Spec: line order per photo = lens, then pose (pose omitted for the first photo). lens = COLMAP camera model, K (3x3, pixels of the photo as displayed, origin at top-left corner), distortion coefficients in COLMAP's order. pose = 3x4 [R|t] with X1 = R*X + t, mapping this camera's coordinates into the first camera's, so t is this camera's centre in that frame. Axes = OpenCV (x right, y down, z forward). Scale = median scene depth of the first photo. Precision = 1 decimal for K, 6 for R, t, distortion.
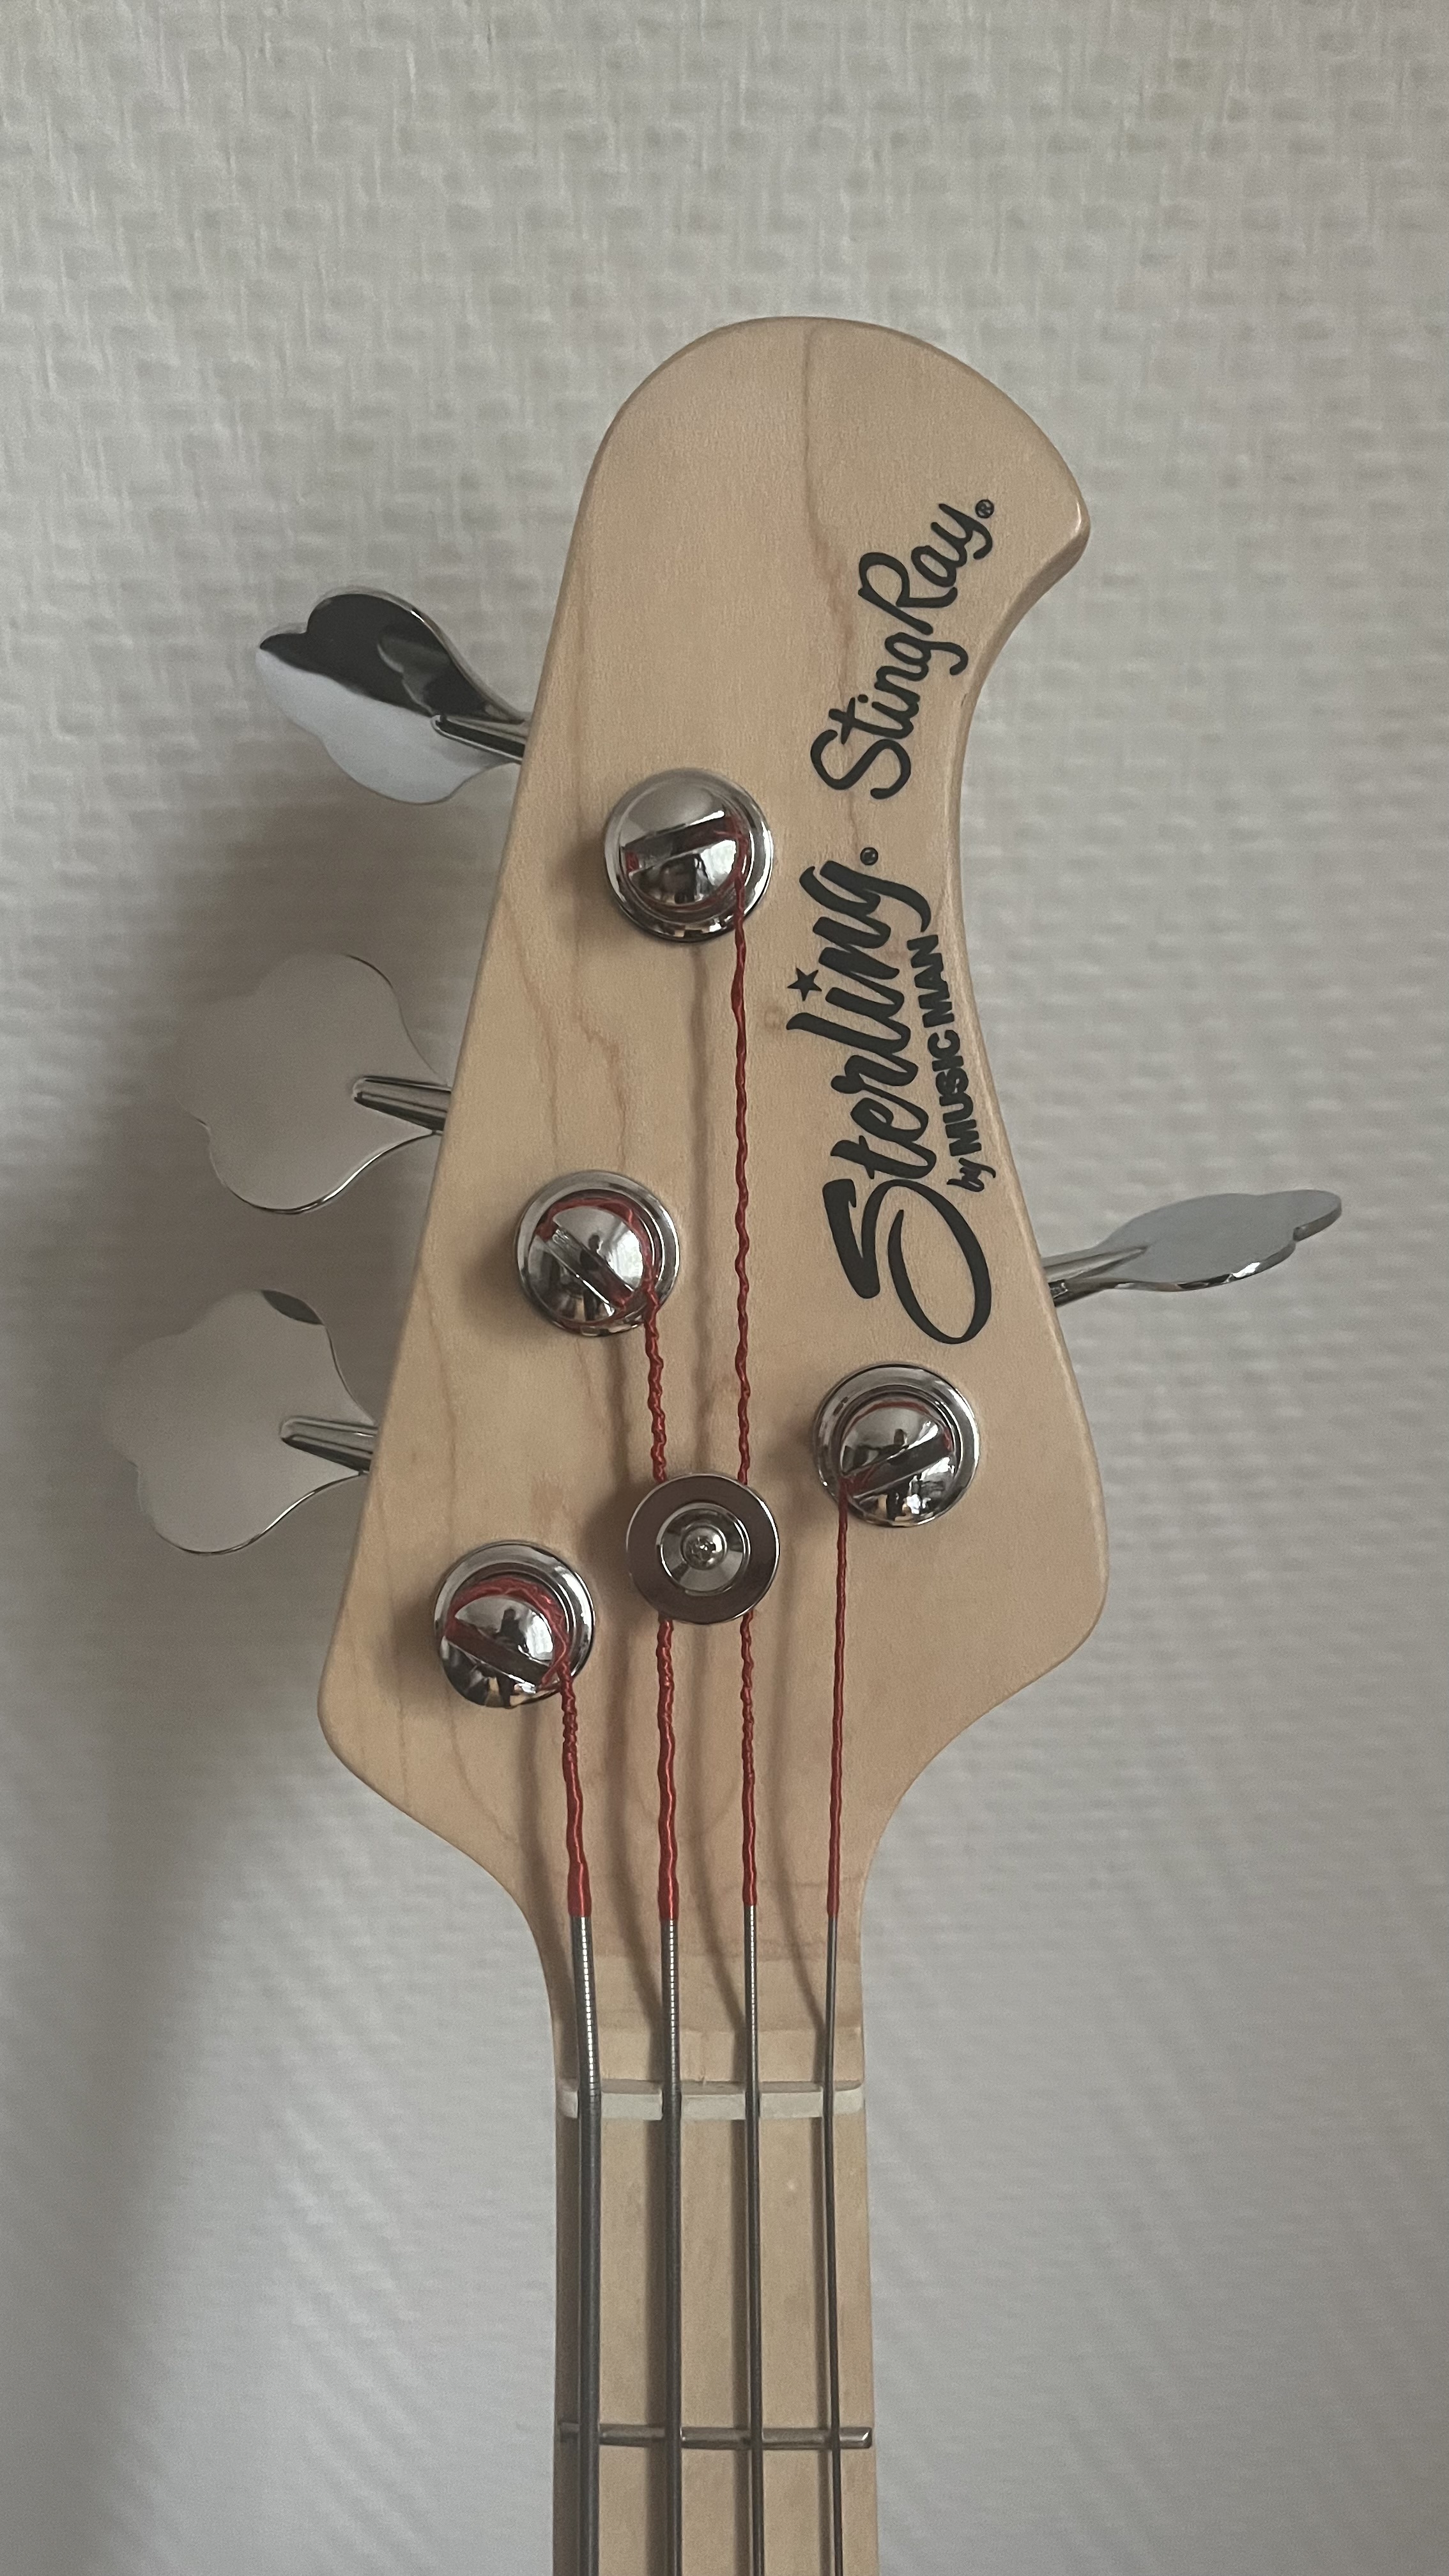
lens RADIAL K [[1951.9, 0, 723.8], [0, 1951.9, 1245.7], [0, 0, 1]] dist [0.059814, -0.075945]
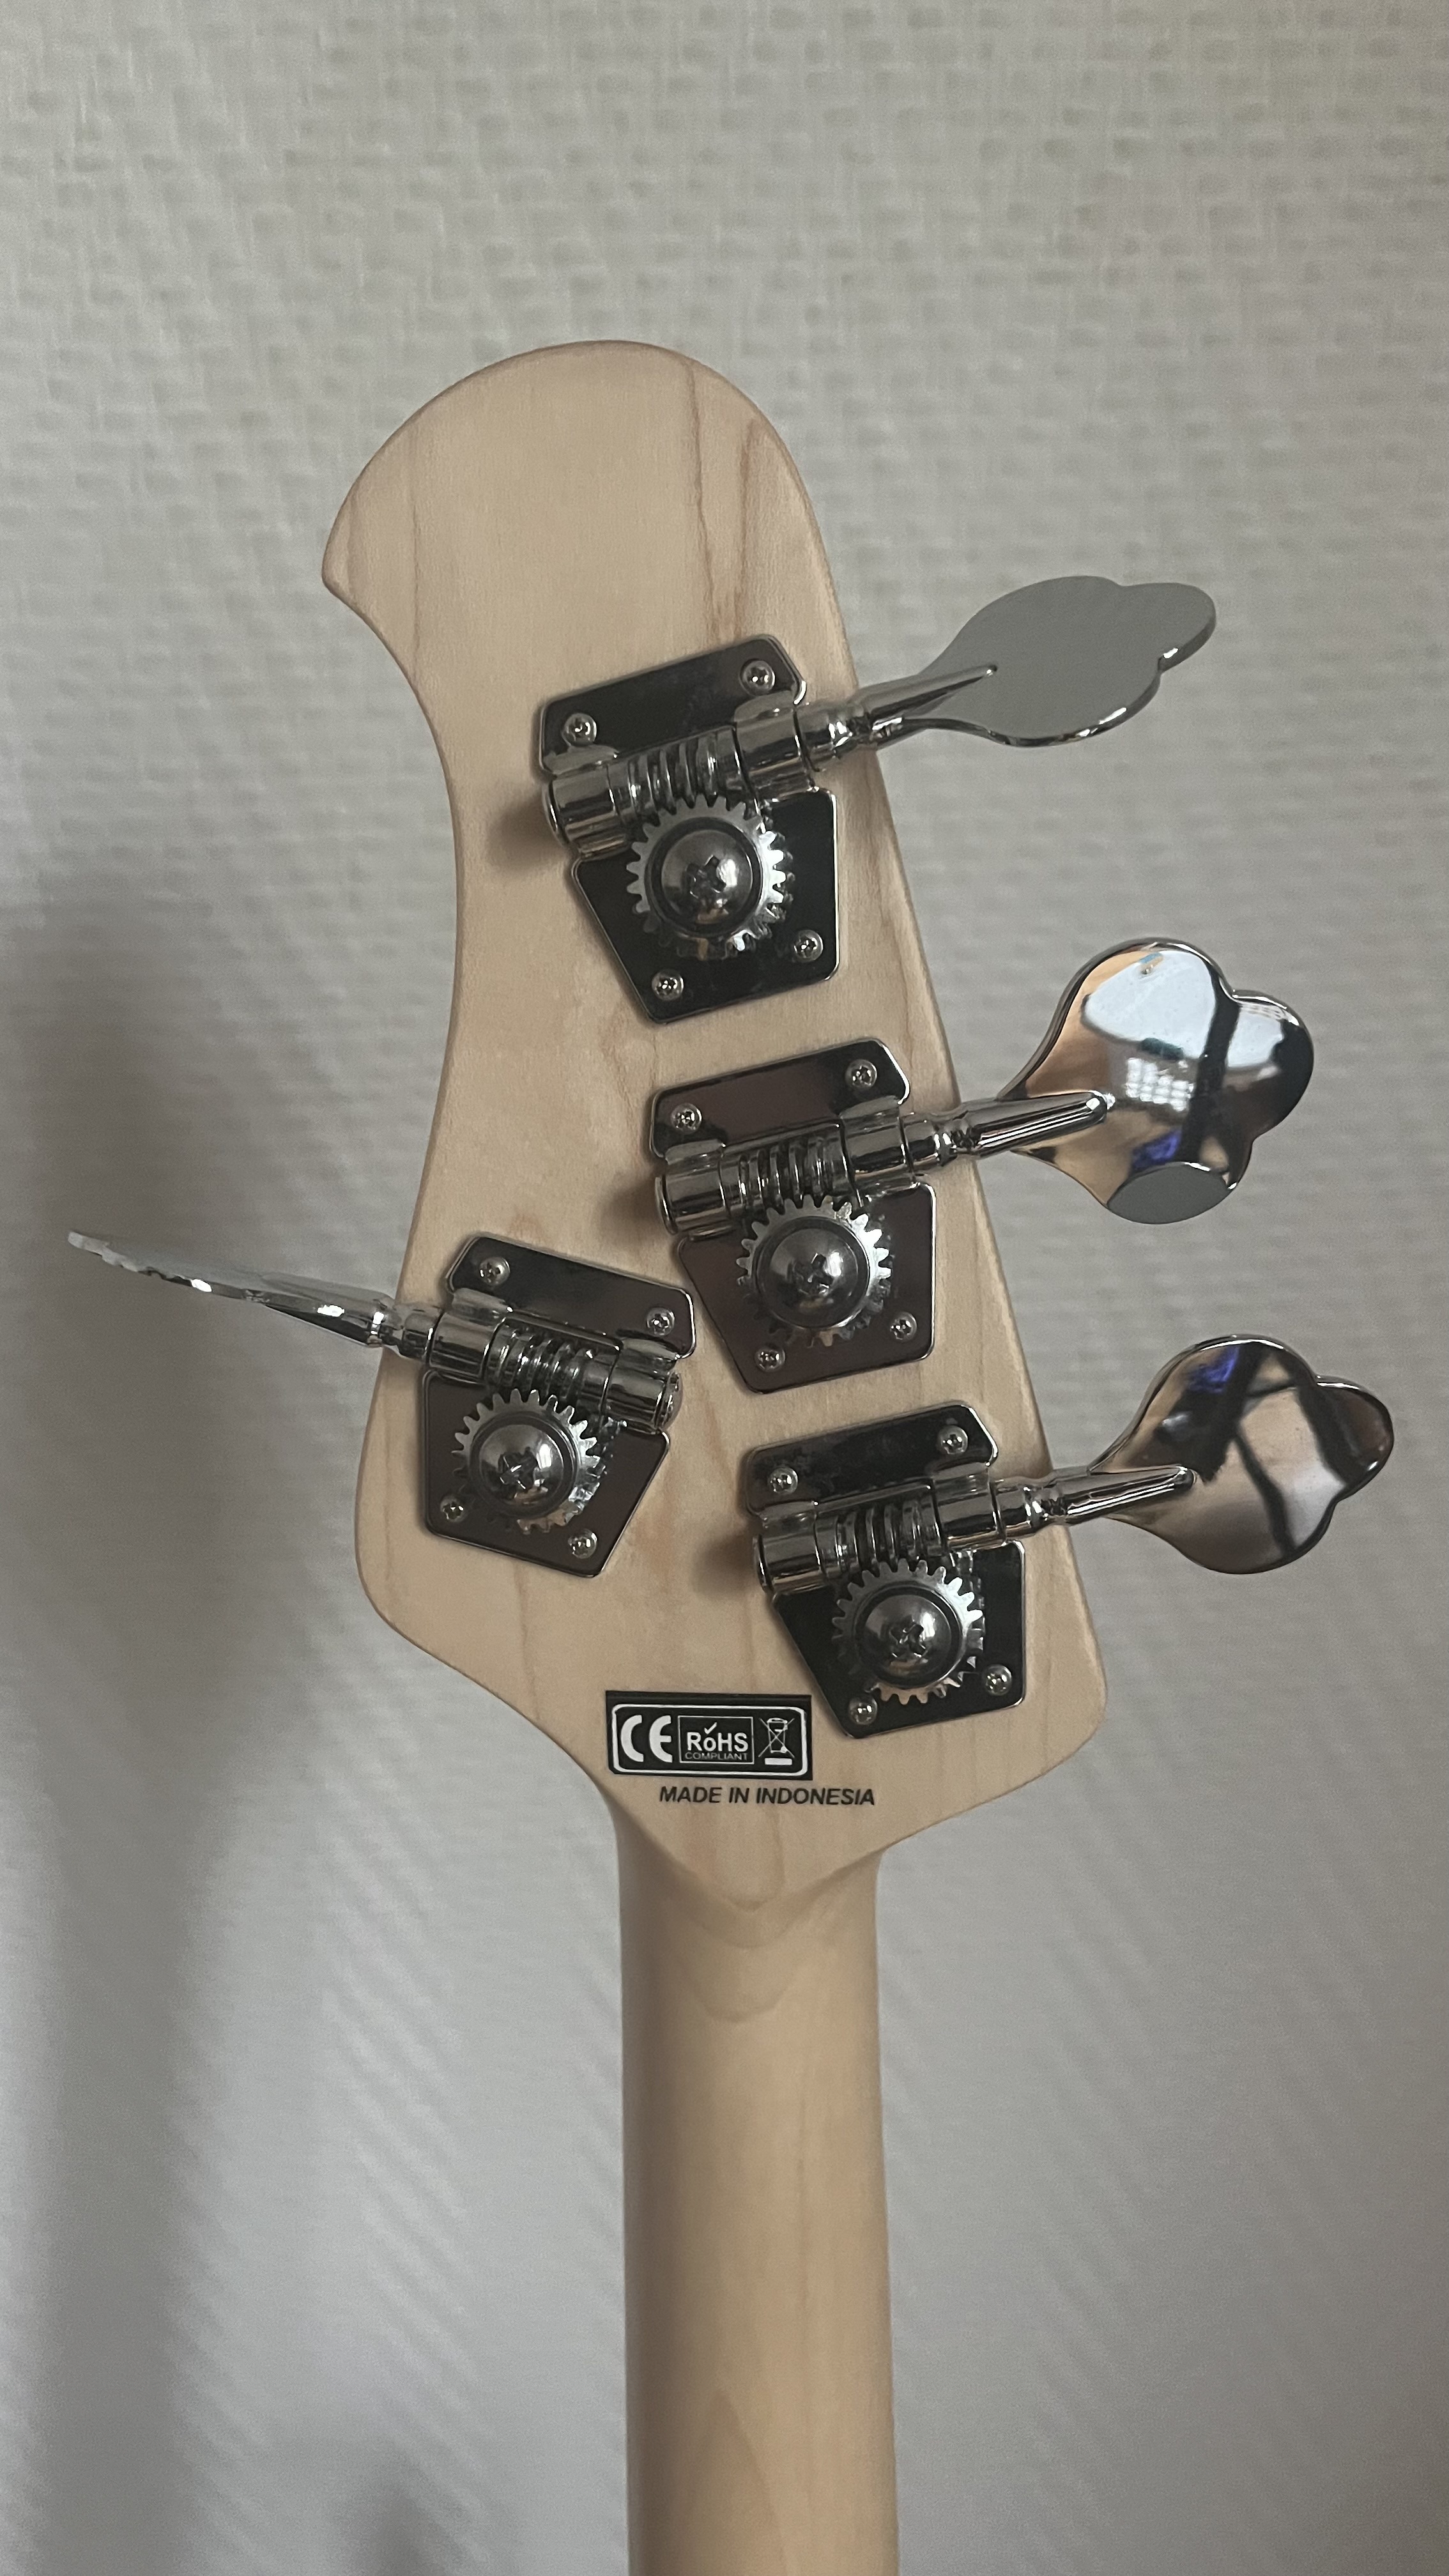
lens RADIAL K [[1951.9, 0, 714.0], [0, 1951.9, 1240.4], [0, 0, 1]] dist [0.059814, -0.075945]
pose [[0.999809, -0.018486, 0.006328, -0.010699], [0.018416, 0.999771, 0.010933, 0.008897], [-0.006529, -0.010815, 0.999920, -0.199450]]
